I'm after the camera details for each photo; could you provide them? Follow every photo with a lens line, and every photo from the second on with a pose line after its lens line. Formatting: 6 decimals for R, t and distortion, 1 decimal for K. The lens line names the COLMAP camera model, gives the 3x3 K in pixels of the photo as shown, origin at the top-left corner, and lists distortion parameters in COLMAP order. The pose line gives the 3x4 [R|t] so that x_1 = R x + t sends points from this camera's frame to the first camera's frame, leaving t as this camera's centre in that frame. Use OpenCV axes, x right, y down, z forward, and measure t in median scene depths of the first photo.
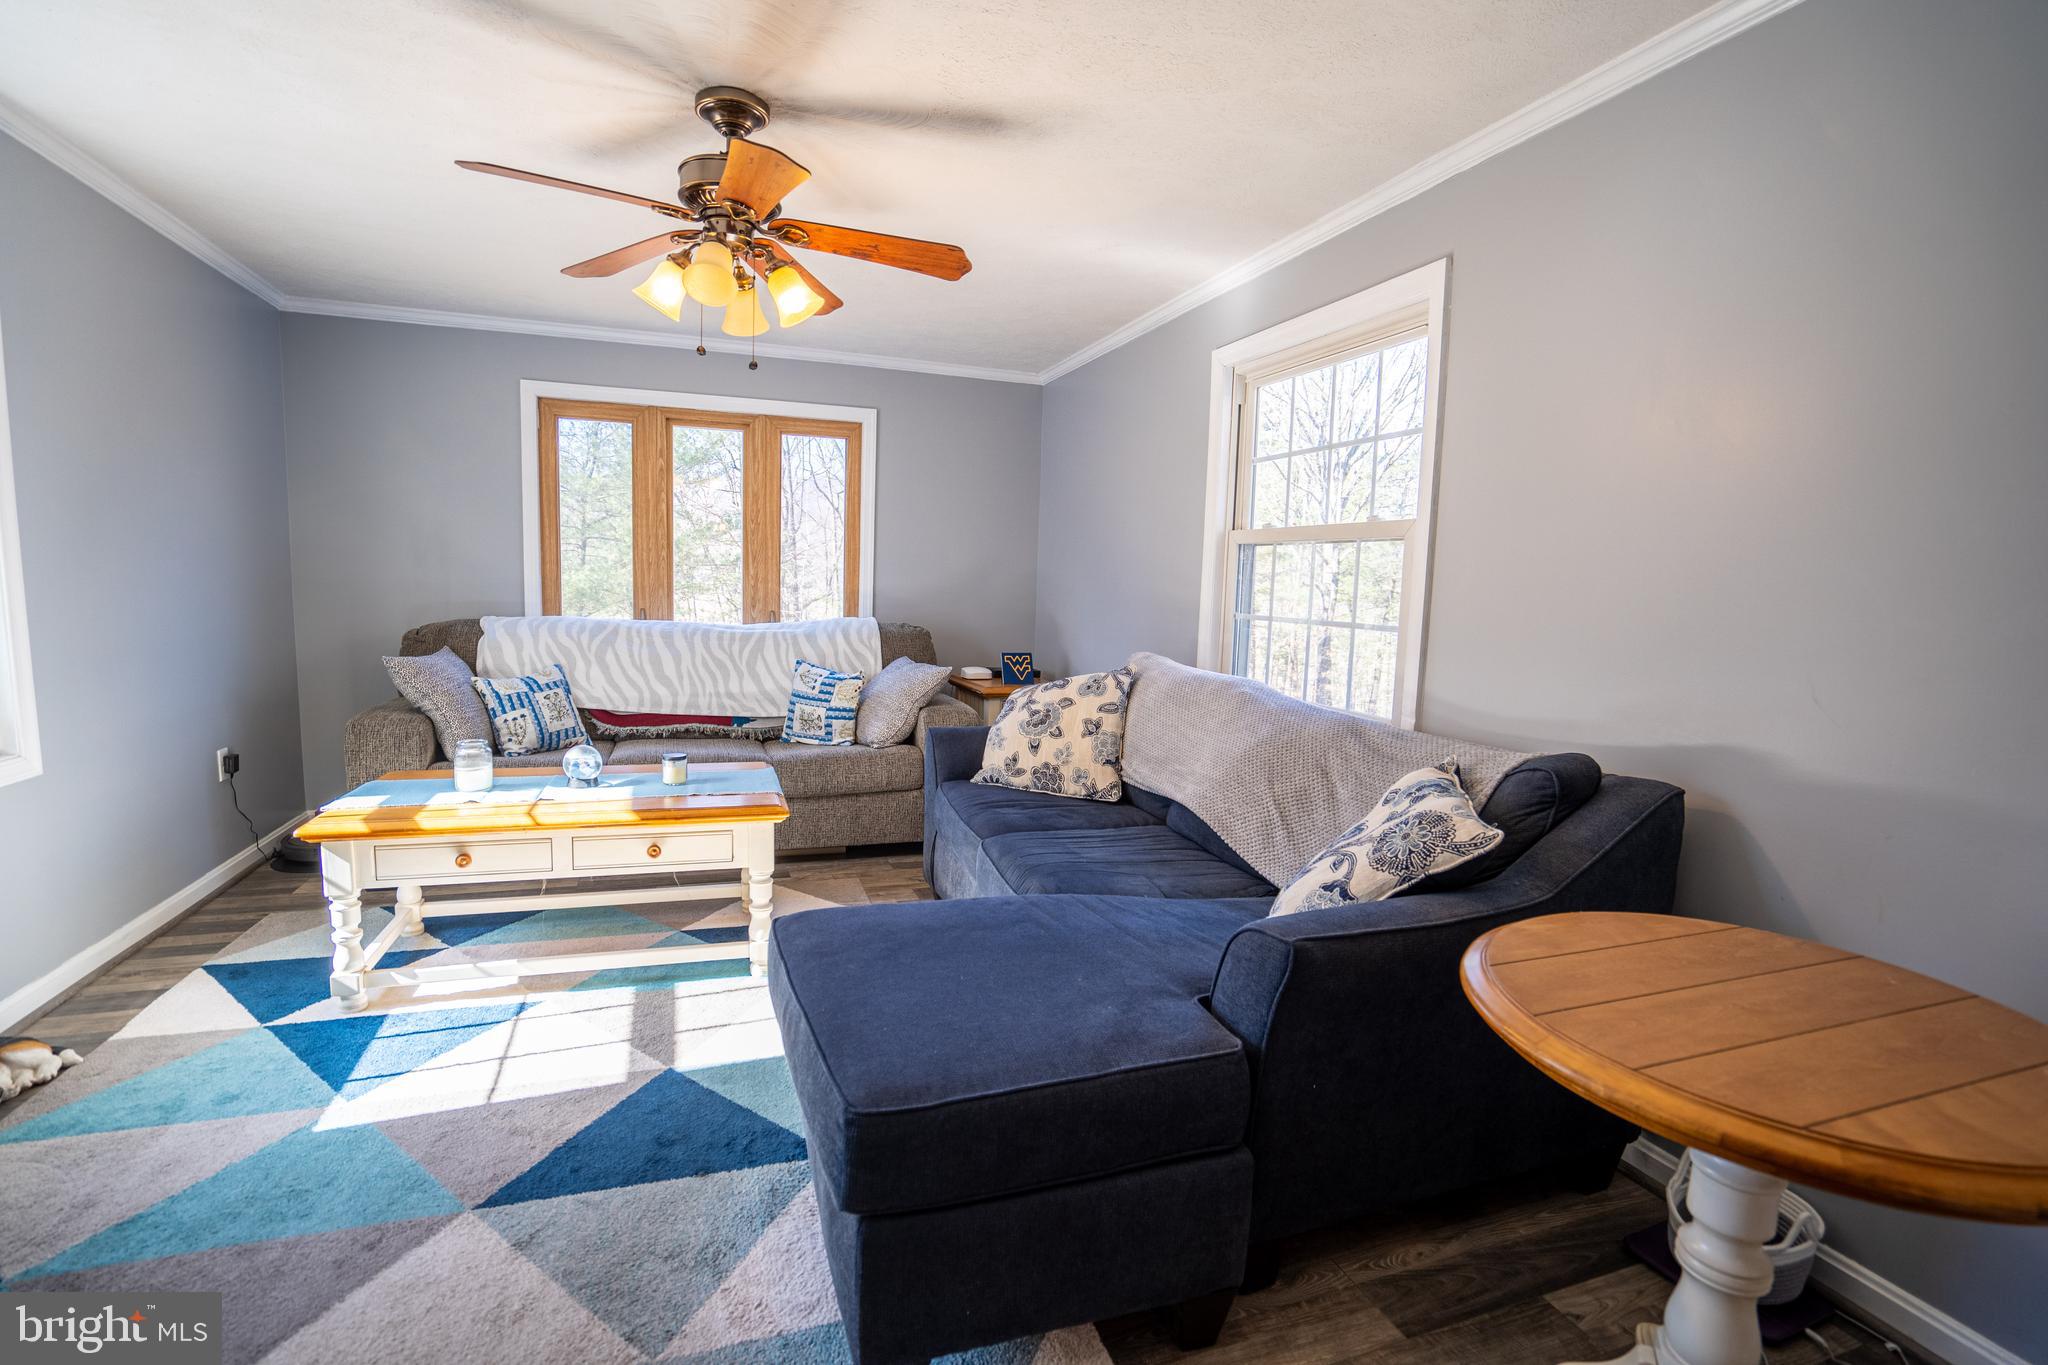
lens RADIAL K [[949.4, 0, 1020.4], [0, 949.4, 679.9], [0, 0, 1]] dist [-0.053722, 0.019398]
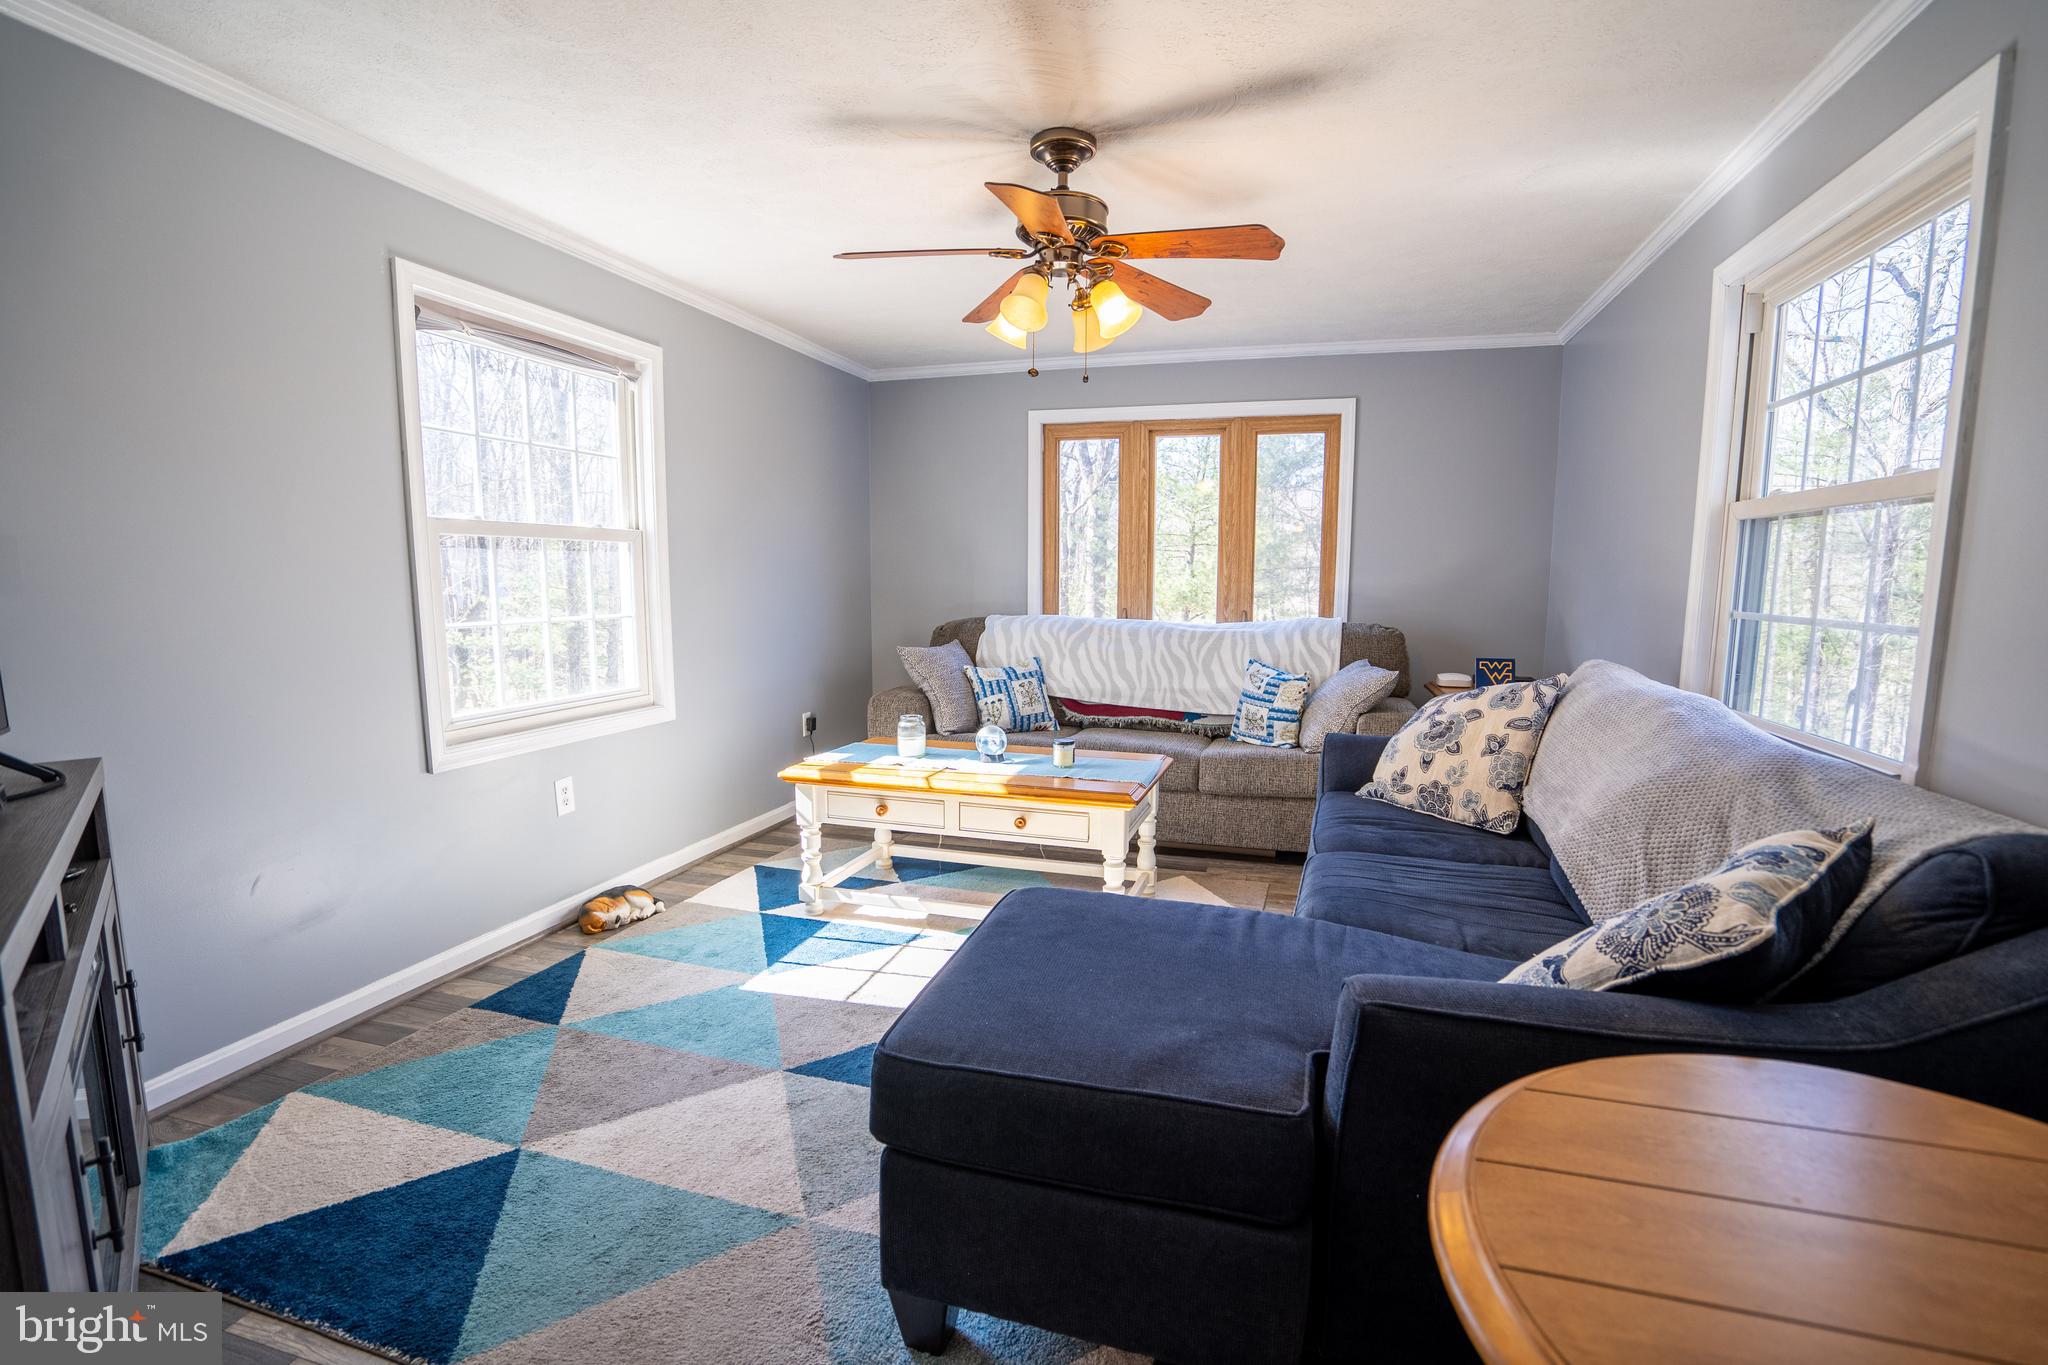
lens RADIAL K [[949.4, 0, 1016.7], [0, 949.4, 682.1], [0, 0, 1]] dist [-0.053722, 0.019398]
pose [[0.801175, 0.039684, -0.597113, 0.268575], [-0.039945, 0.999120, 0.012805, -0.000327], [0.597096, 0.013593, 0.802055, 0.082790]]
